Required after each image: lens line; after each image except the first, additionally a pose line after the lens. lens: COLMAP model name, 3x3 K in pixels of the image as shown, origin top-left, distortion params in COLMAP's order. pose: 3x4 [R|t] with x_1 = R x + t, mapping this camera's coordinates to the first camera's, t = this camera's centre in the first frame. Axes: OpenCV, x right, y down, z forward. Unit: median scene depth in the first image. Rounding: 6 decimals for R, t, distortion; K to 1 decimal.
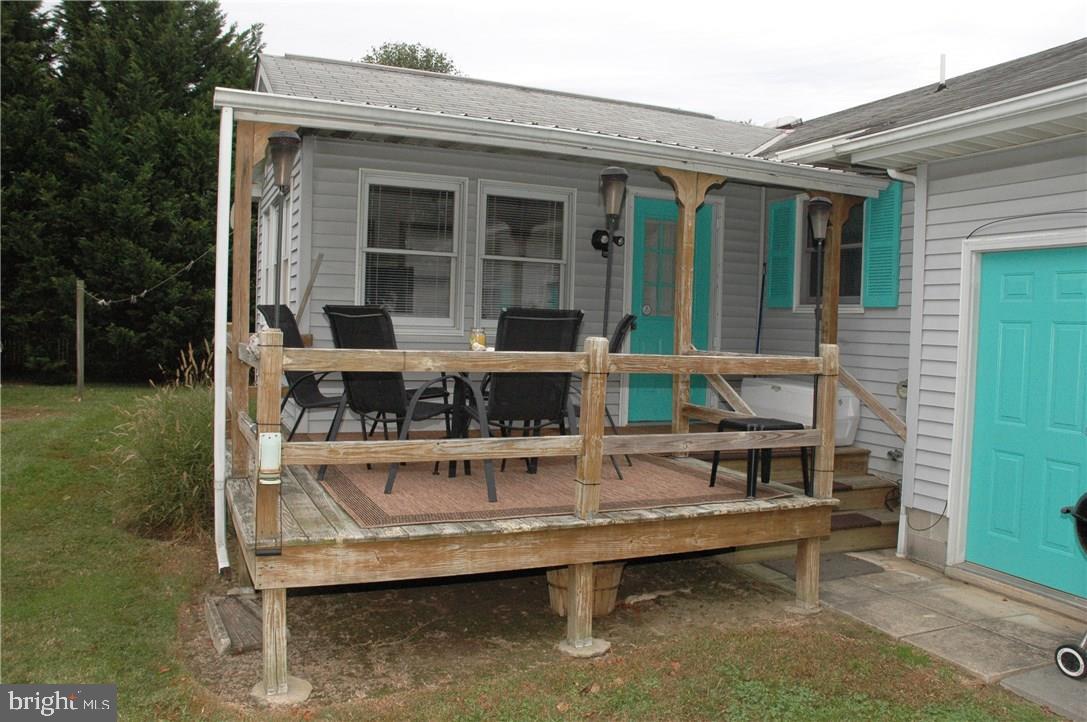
lens RADIAL K [[860.6, 0, 544.3], [0, 860.6, 370.3], [0, 0, 1]] dist [-0.183738, 0.176956]
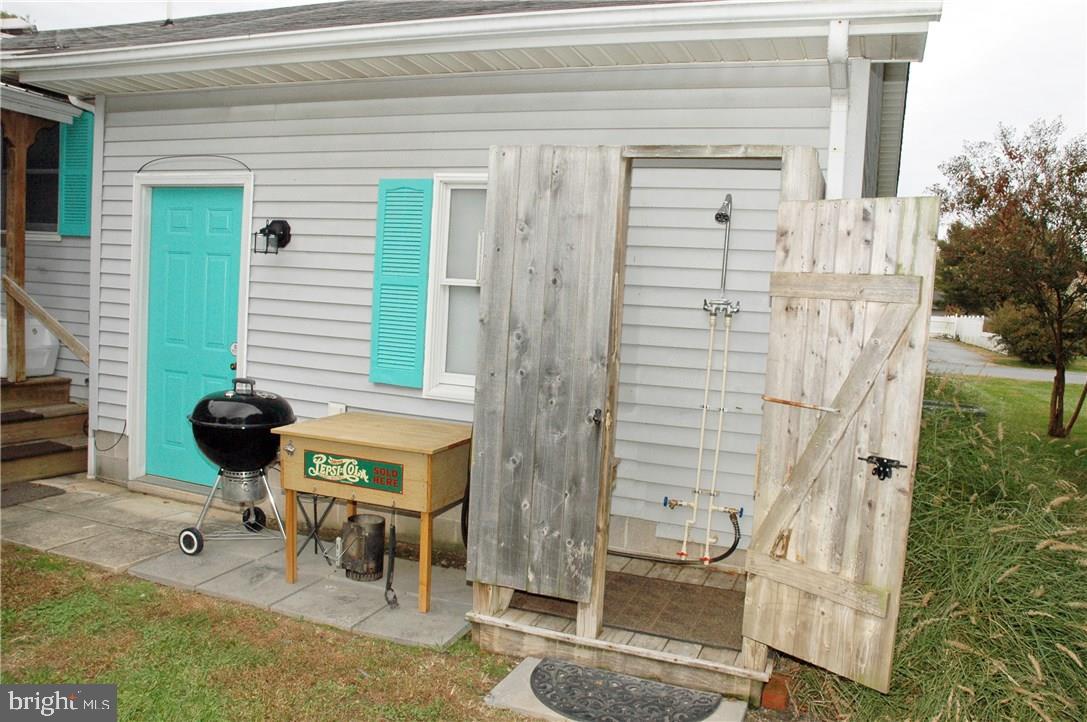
lens RADIAL K [[860.6, 0, 544.3], [0, 860.6, 370.3], [0, 0, 1]] dist [-0.183738, 0.176956]
pose [[0.696882, -0.053988, 0.715151, 0.098039], [-0.002047, 0.997009, 0.077261, 0.009949], [-0.717183, -0.055306, 0.694687, -0.117279]]
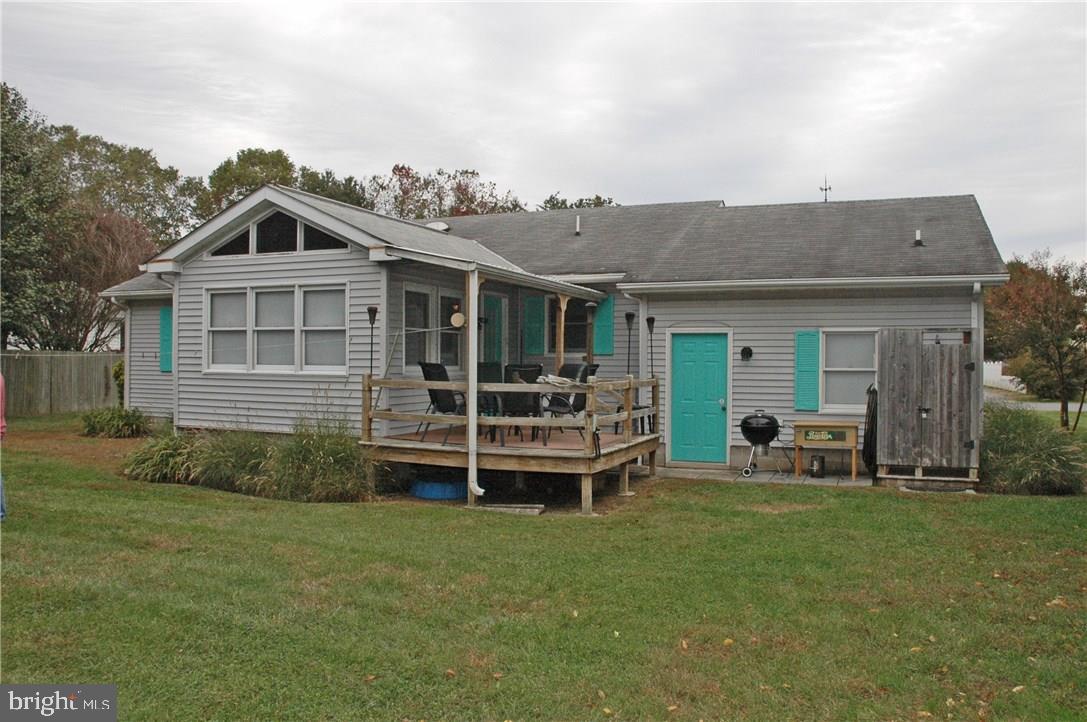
lens RADIAL K [[860.6, 0, 544.3], [0, 860.6, 370.3], [0, 0, 1]] dist [-0.183738, 0.176956]
pose [[0.704095, -0.033551, 0.709312, -1.478265], [0.051141, 0.998685, -0.003526, -0.040792], [-0.708261, 0.038757, 0.704886, -0.497417]]
